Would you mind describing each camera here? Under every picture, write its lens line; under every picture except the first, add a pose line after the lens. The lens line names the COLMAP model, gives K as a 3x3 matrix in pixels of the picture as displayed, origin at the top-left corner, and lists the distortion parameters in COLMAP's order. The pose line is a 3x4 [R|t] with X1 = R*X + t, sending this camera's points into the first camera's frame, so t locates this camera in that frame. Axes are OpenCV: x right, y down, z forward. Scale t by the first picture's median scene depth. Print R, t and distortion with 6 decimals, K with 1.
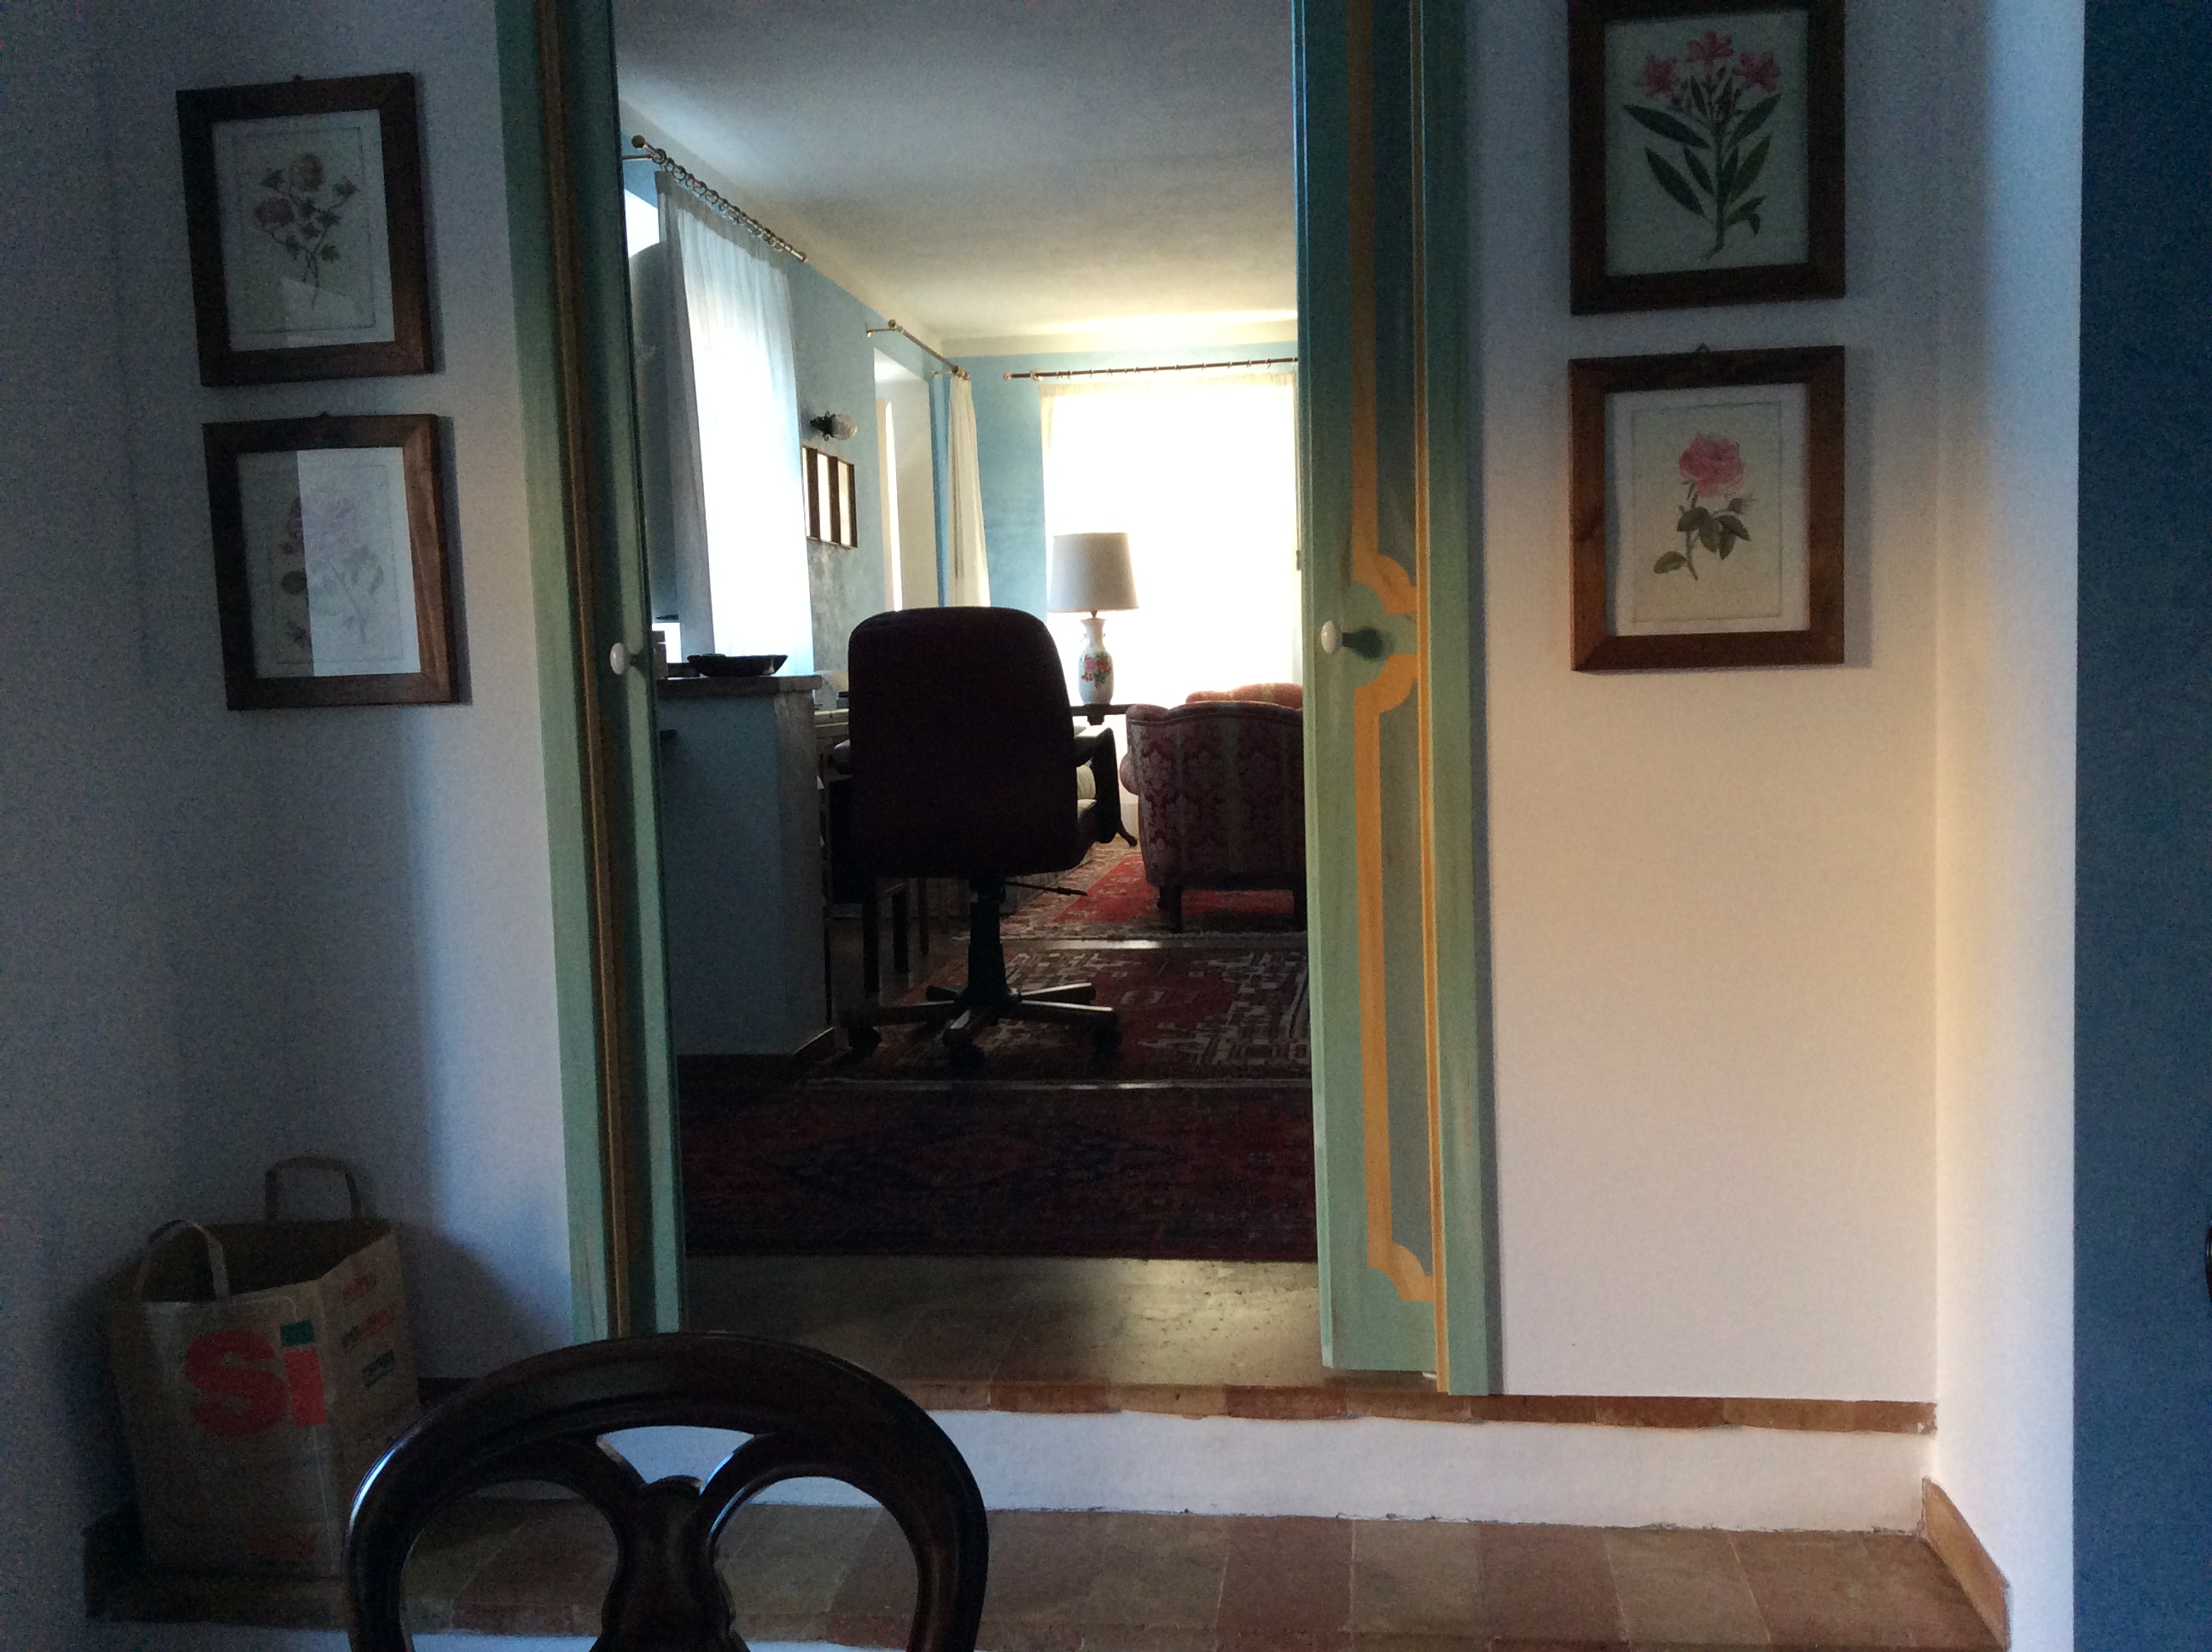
lens RADIAL K [[2018.2, 0, 1119.9], [0, 2018.2, 823.7], [0, 0, 1]] dist [0.207685, -0.429867]
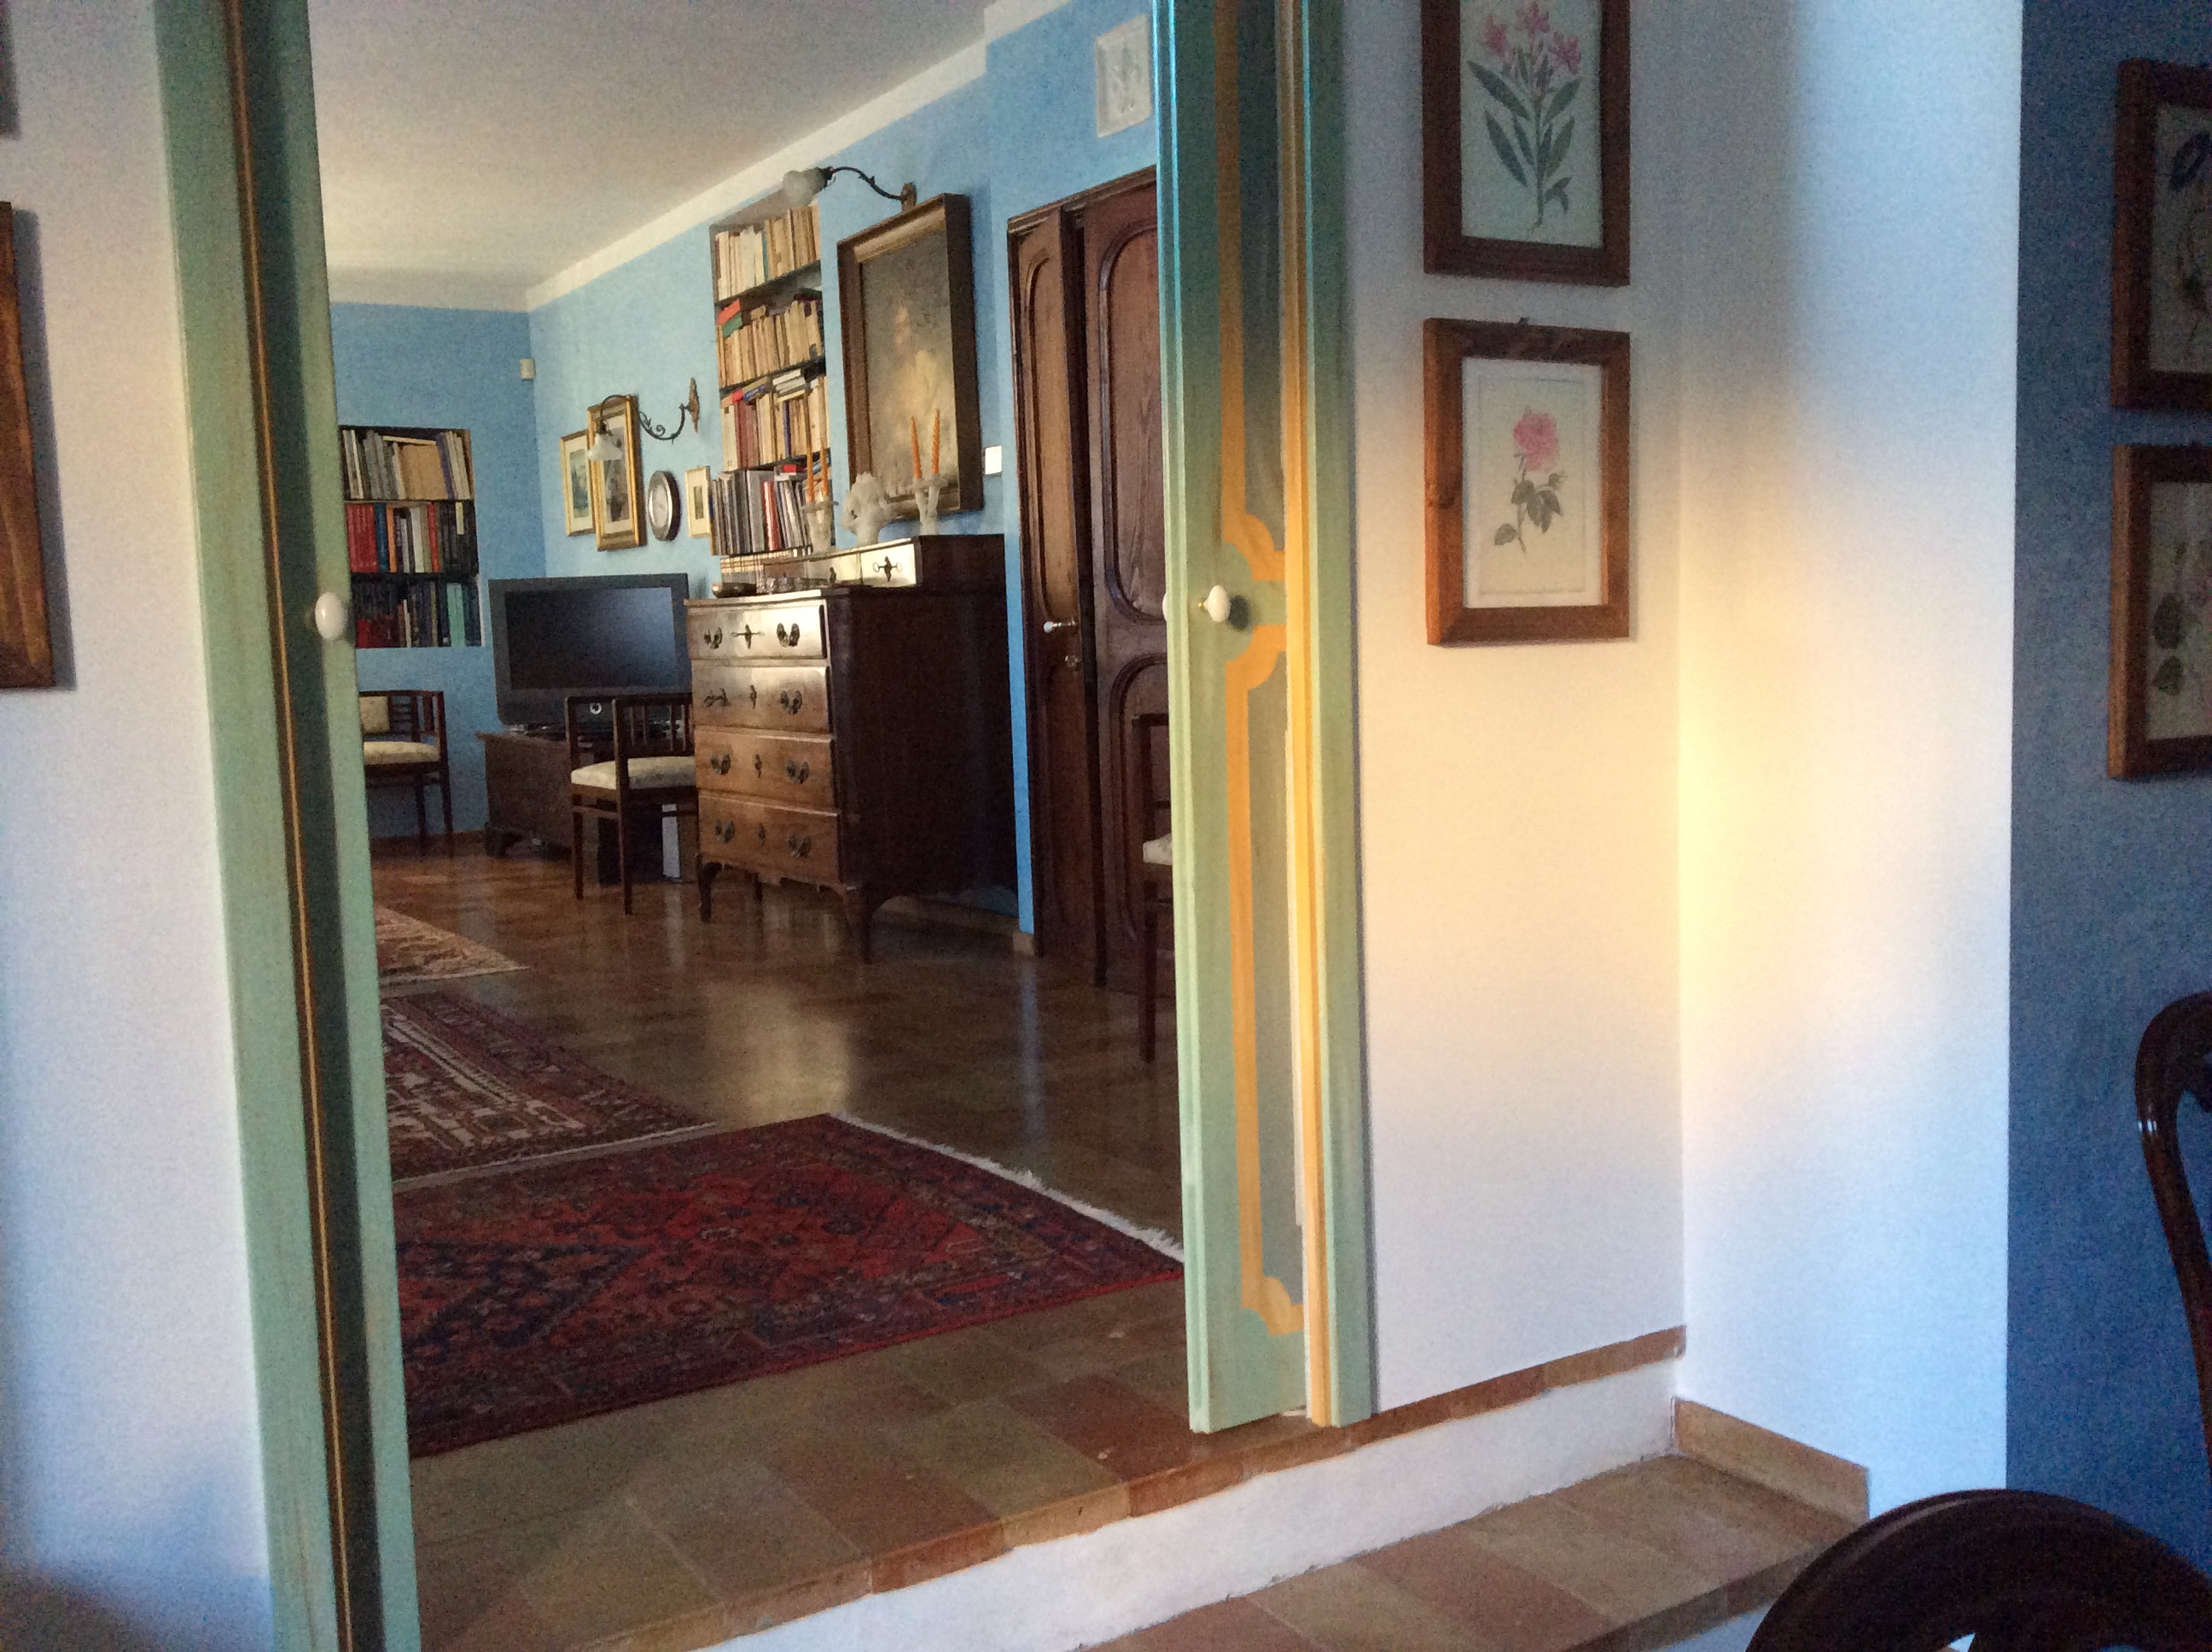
lens RADIAL K [[2018.2, 0, 1119.9], [0, 2018.2, 823.7], [0, 0, 1]] dist [0.207685, -0.429867]
pose [[0.774735, -0.049958, 0.630309, -0.485912], [0.056702, 0.998347, 0.009433, -0.007144], [-0.629738, 0.028432, 0.776287, 0.338929]]
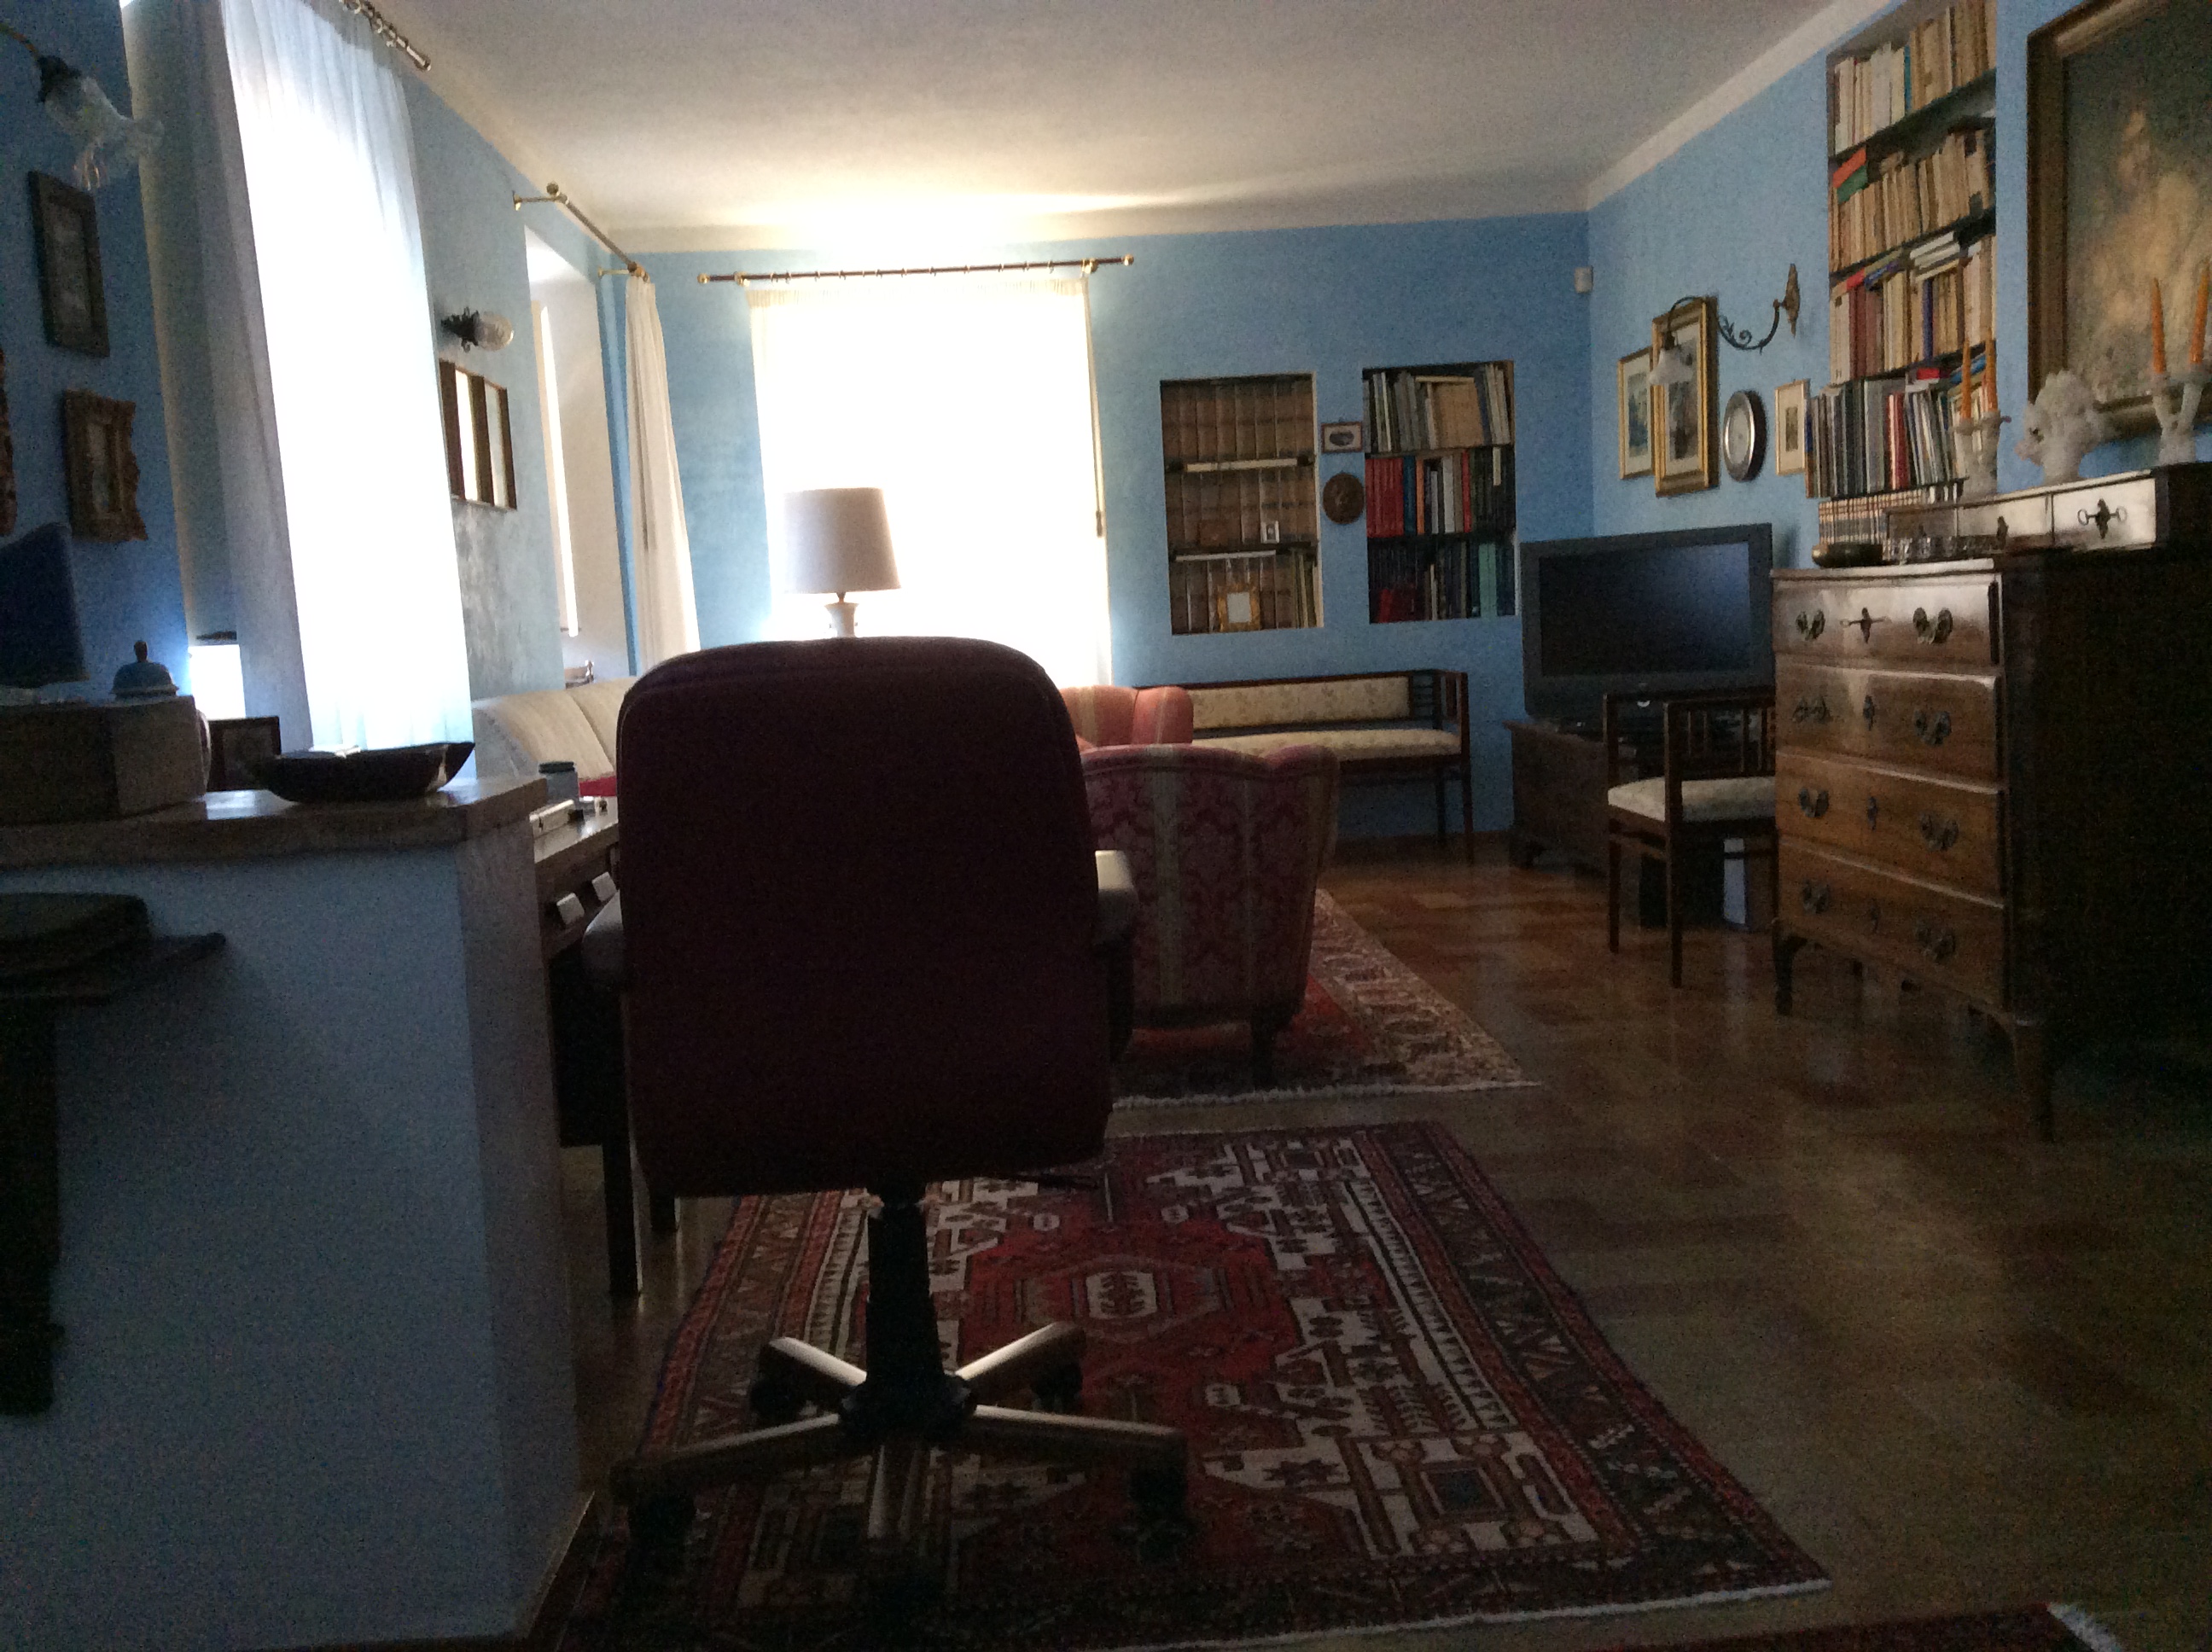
lens RADIAL K [[2018.2, 0, 1119.9], [0, 2018.2, 823.7], [0, 0, 1]] dist [0.207685, -0.429867]
pose [[0.983632, -0.038275, 0.176076, -0.189166], [0.034784, 0.999133, 0.022871, -0.131309], [-0.176799, -0.016372, 0.984111, 0.948143]]
